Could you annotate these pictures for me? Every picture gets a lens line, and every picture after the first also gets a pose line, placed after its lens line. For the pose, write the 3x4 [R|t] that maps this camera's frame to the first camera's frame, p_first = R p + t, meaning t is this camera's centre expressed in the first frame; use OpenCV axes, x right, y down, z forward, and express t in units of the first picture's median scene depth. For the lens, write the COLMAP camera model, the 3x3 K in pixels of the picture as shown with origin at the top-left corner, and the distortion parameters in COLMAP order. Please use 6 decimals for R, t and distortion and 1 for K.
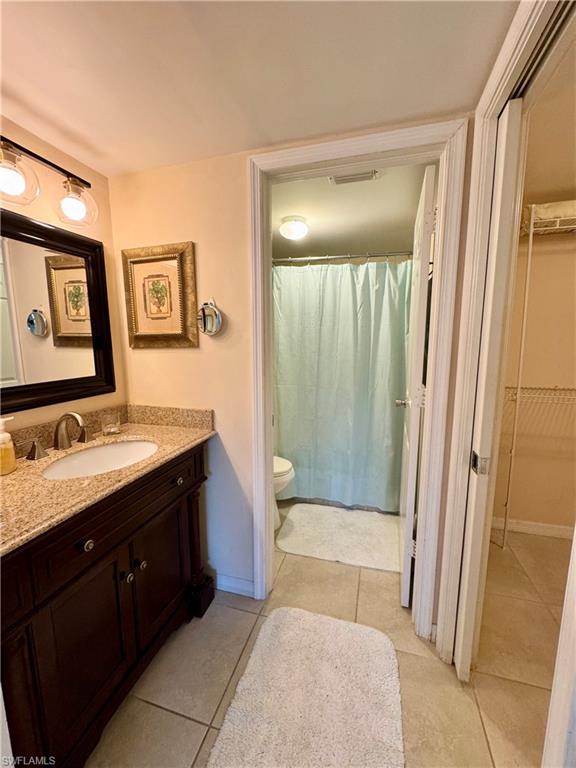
lens RADIAL K [[304.9, 0, 290.5], [0, 304.9, 386.1], [0, 0, 1]] dist [0.000273, -0.000426]
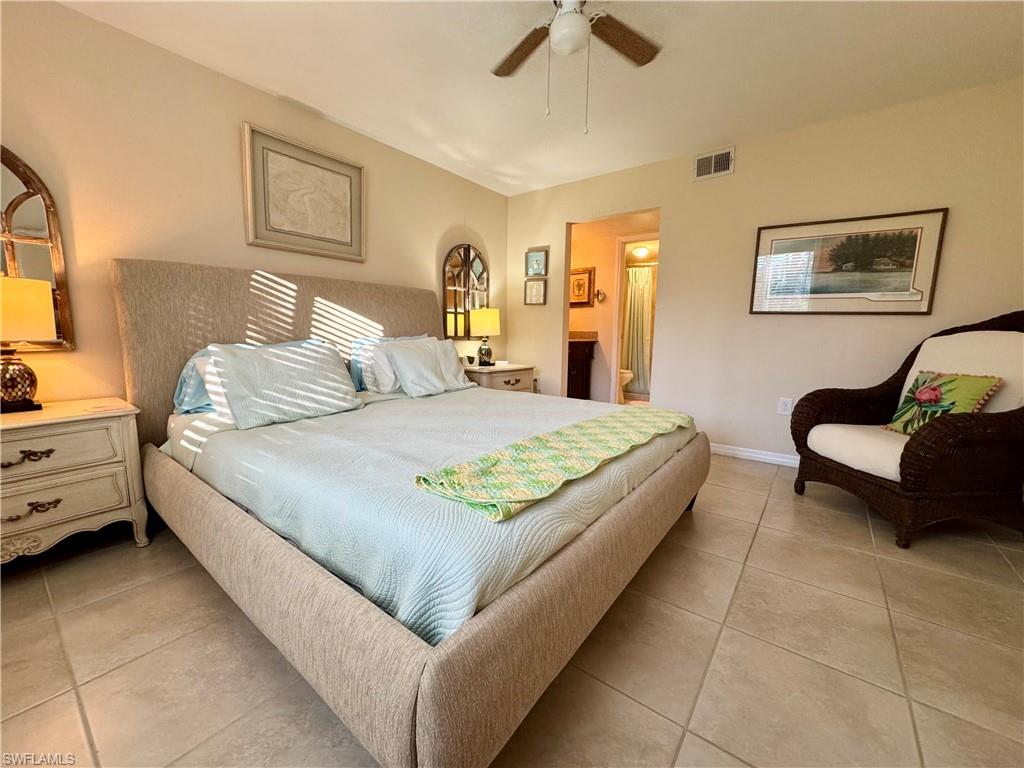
lens RADIAL K [[406.6, 0, 511.2], [0, 406.6, 379.1], [0, 0, 1]] dist [0.000273, -0.000426]
pose [[0.933430, 0.056618, -0.354263, 0.304988], [-0.055936, 0.998360, 0.012175, 0.486770], [0.354371, 0.008452, 0.935067, -2.488550]]
